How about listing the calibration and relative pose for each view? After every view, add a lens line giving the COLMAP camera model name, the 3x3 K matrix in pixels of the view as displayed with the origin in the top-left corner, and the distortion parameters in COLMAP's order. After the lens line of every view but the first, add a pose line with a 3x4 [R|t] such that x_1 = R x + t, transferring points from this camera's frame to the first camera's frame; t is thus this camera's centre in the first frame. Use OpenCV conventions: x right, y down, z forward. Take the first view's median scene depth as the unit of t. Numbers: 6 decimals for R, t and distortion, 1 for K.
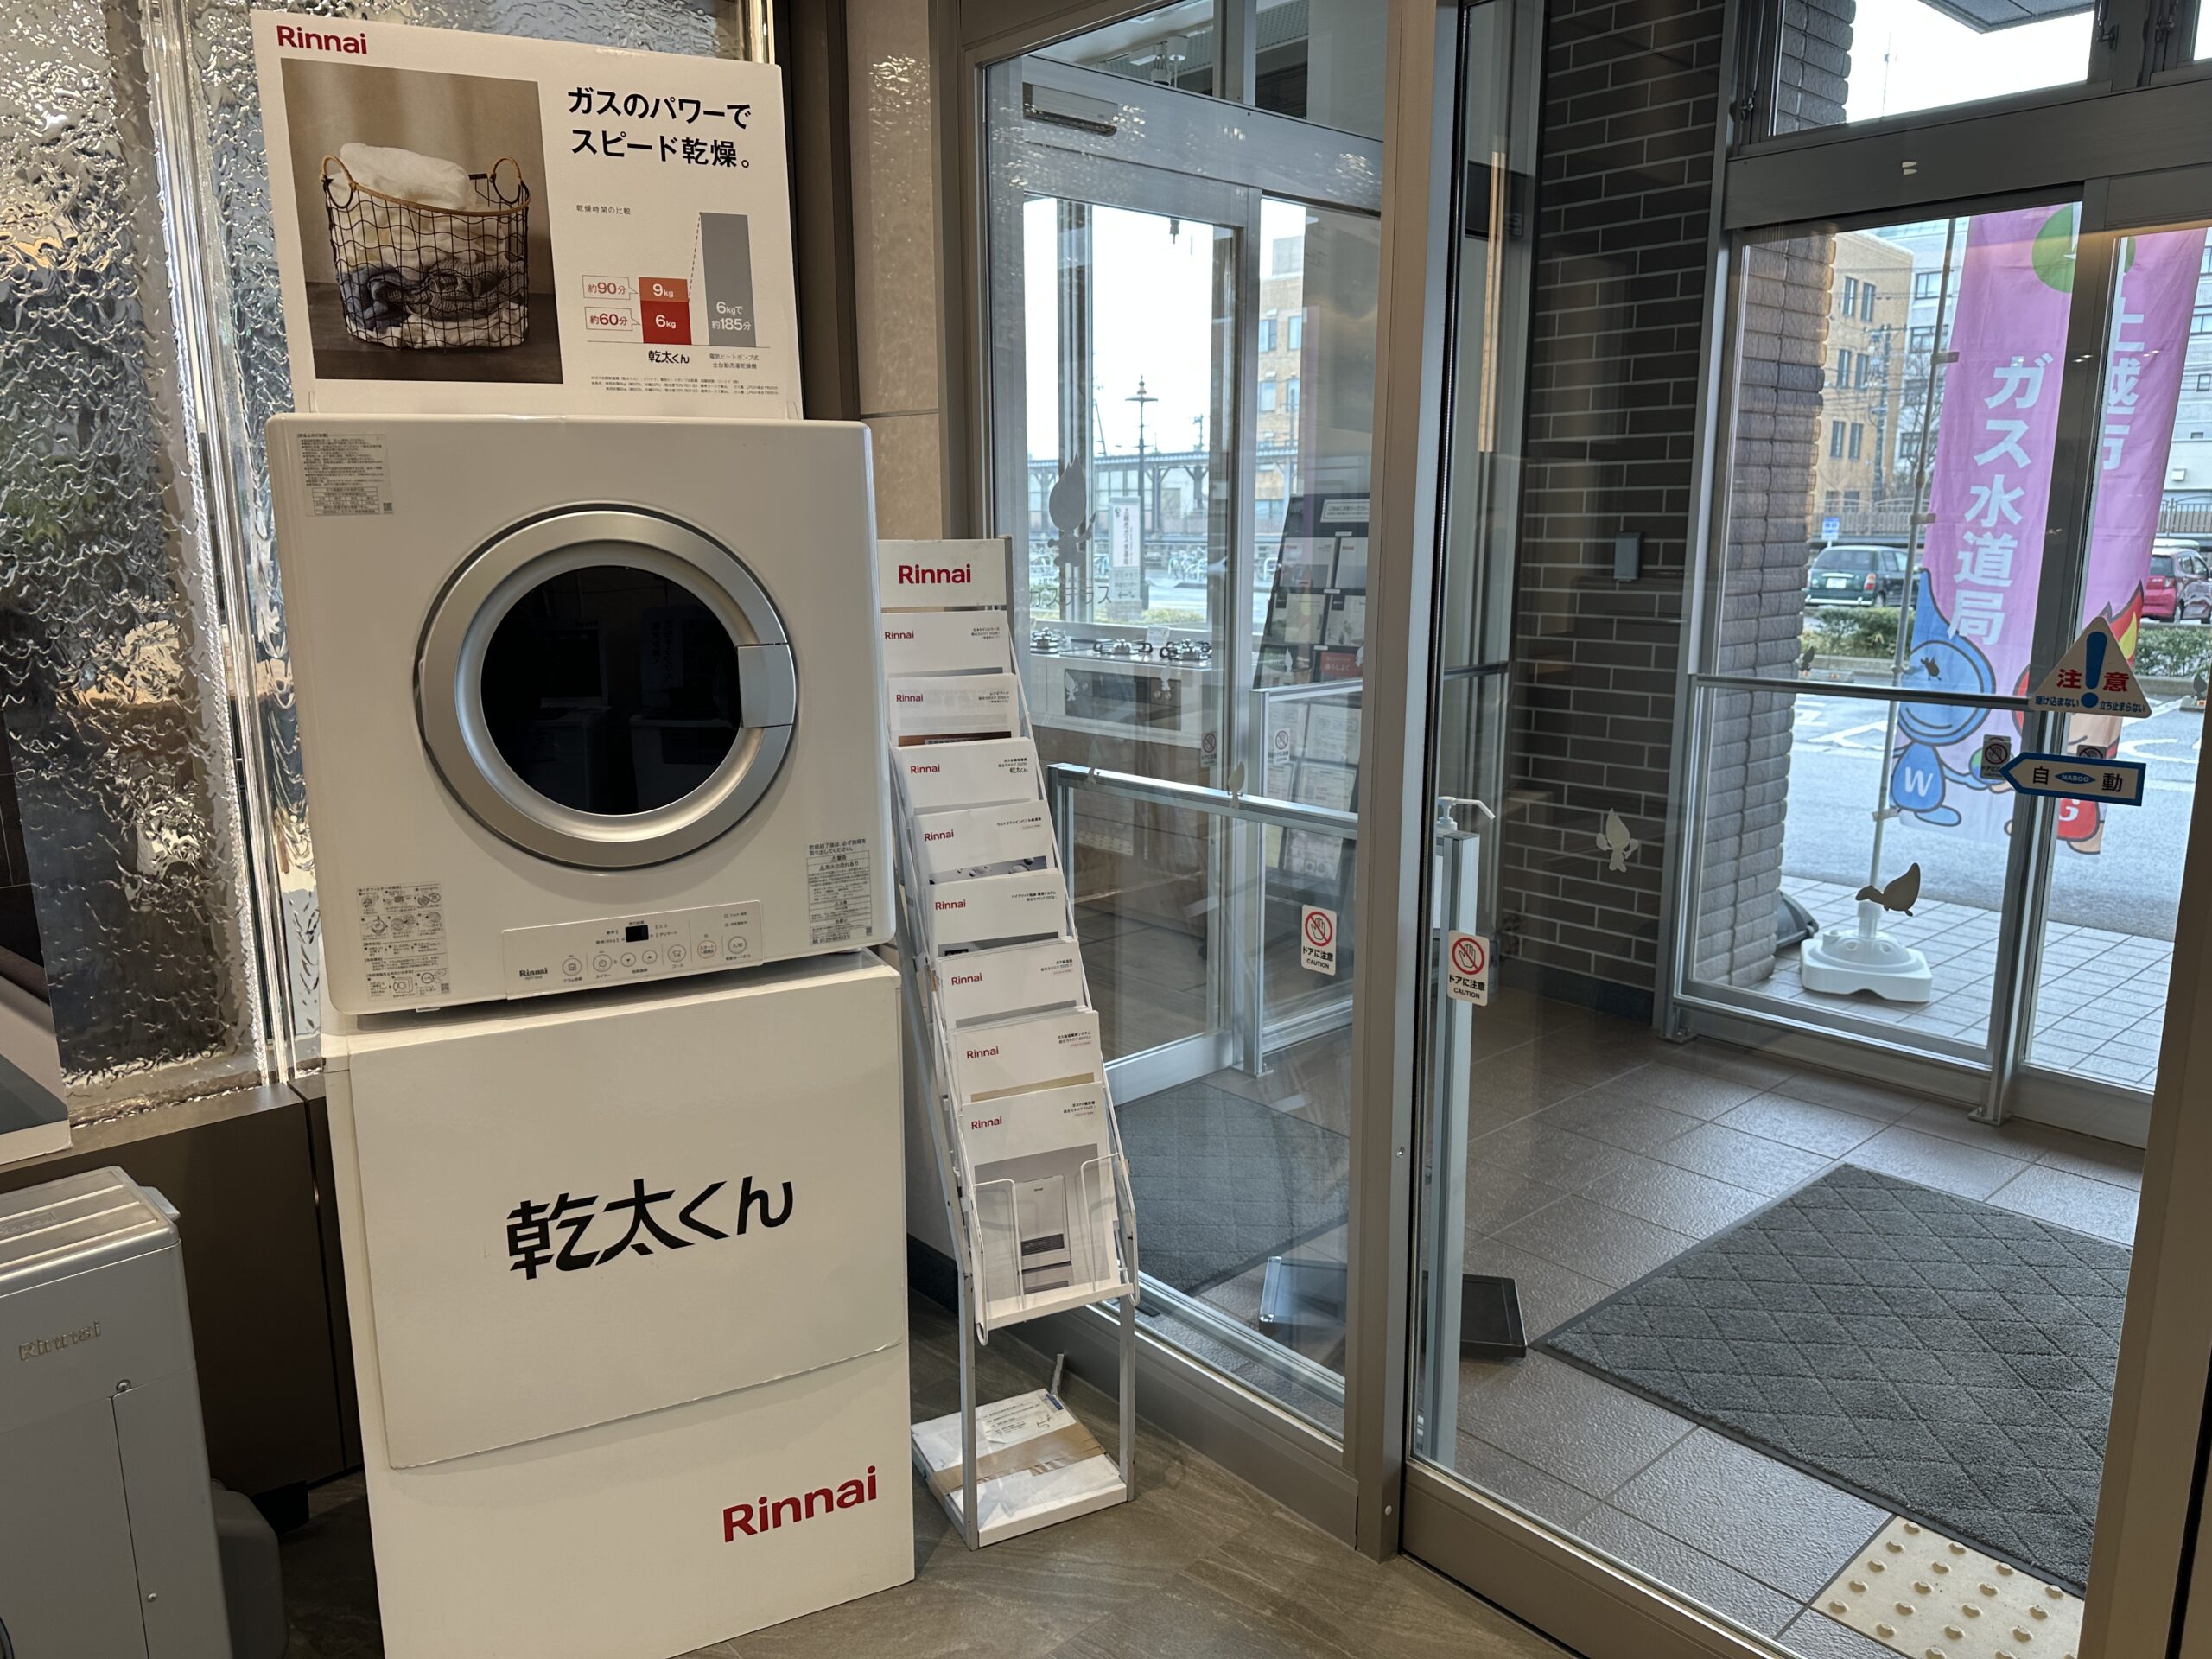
lens RADIAL K [[1560.4, 0, 1109.0], [0, 1560.4, 819.1], [0, 0, 1]] dist [0.001473, -0.005846]
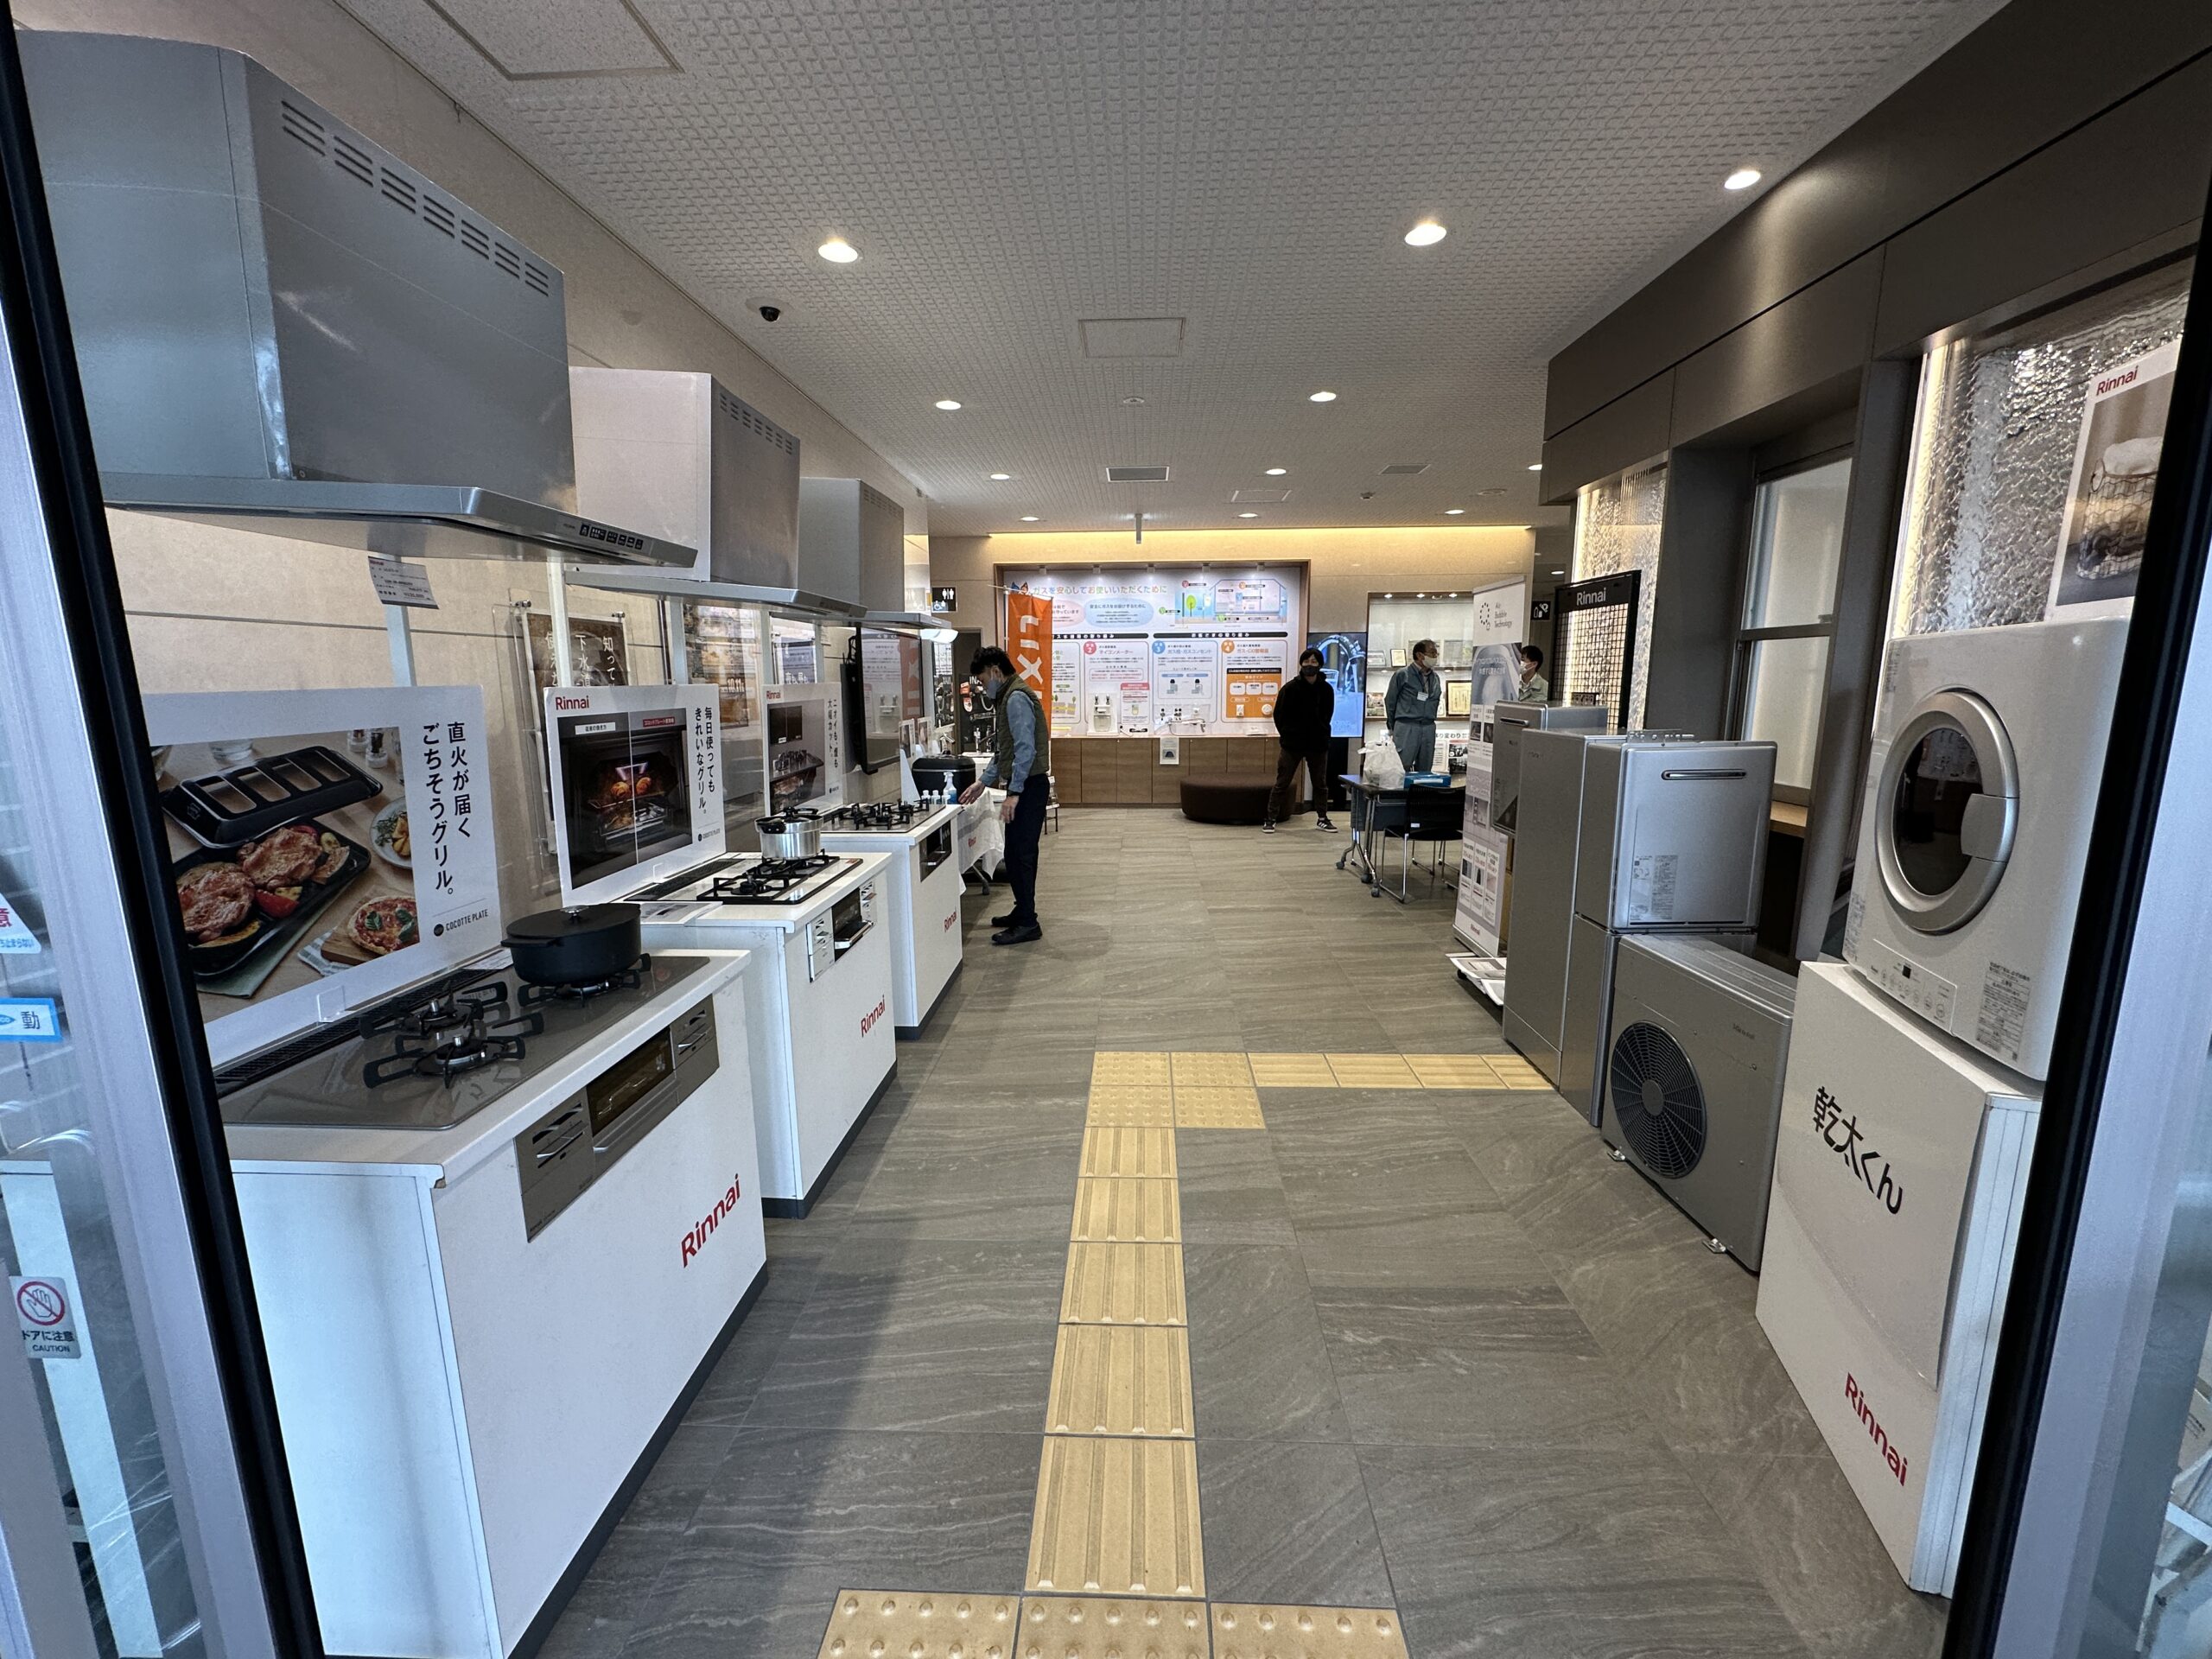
lens RADIAL K [[883.3, 0, 1113.5], [0, 883.3, 826.8], [0, 0, 1]] dist [-0.000975, -0.000088]
pose [[-0.704587, 0.123489, -0.698790, 0.814574], [-0.129570, 0.945799, 0.297785, -0.213736], [0.697688, 0.300358, -0.650397, 0.982628]]
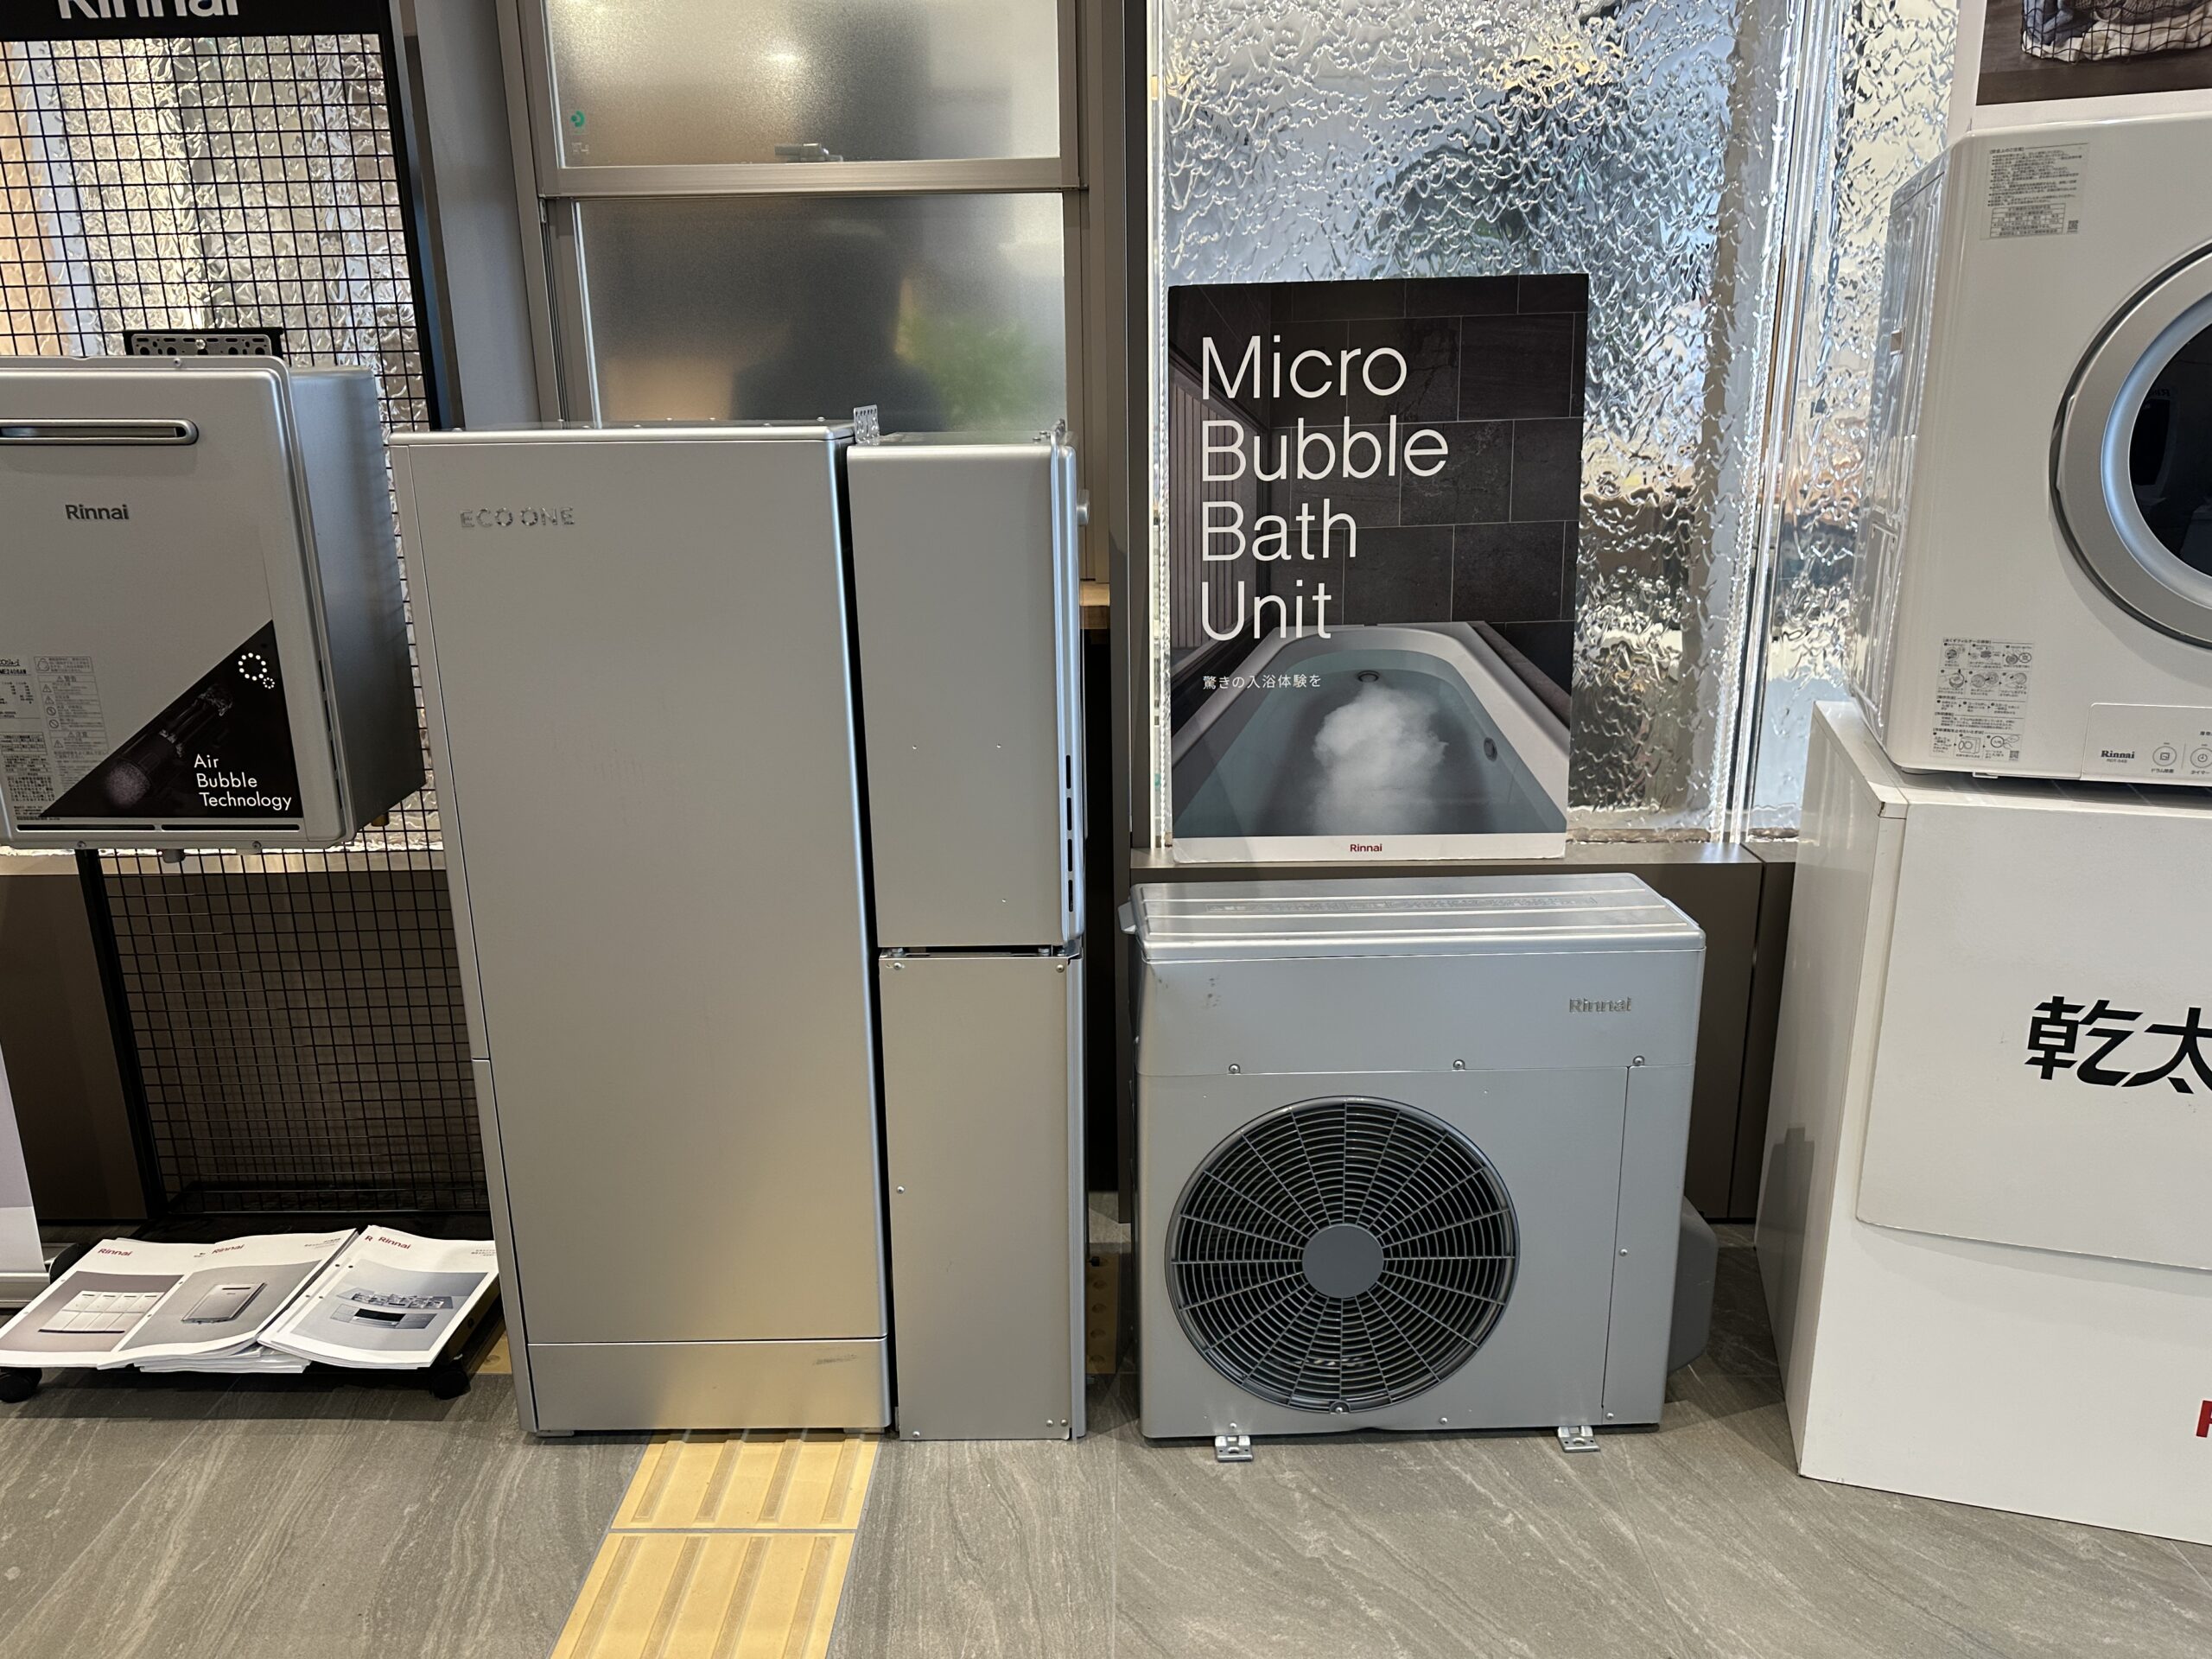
lens RADIAL K [[1560.4, 0, 1103.5], [0, 1560.4, 815.5], [0, 0, 1]] dist [0.001473, -0.005846]
pose [[0.716293, 0.178530, -0.674575, -0.170848], [-0.120149, 0.983834, 0.132798, 0.082147], [0.687378, -0.014073, 0.726163, -0.064190]]
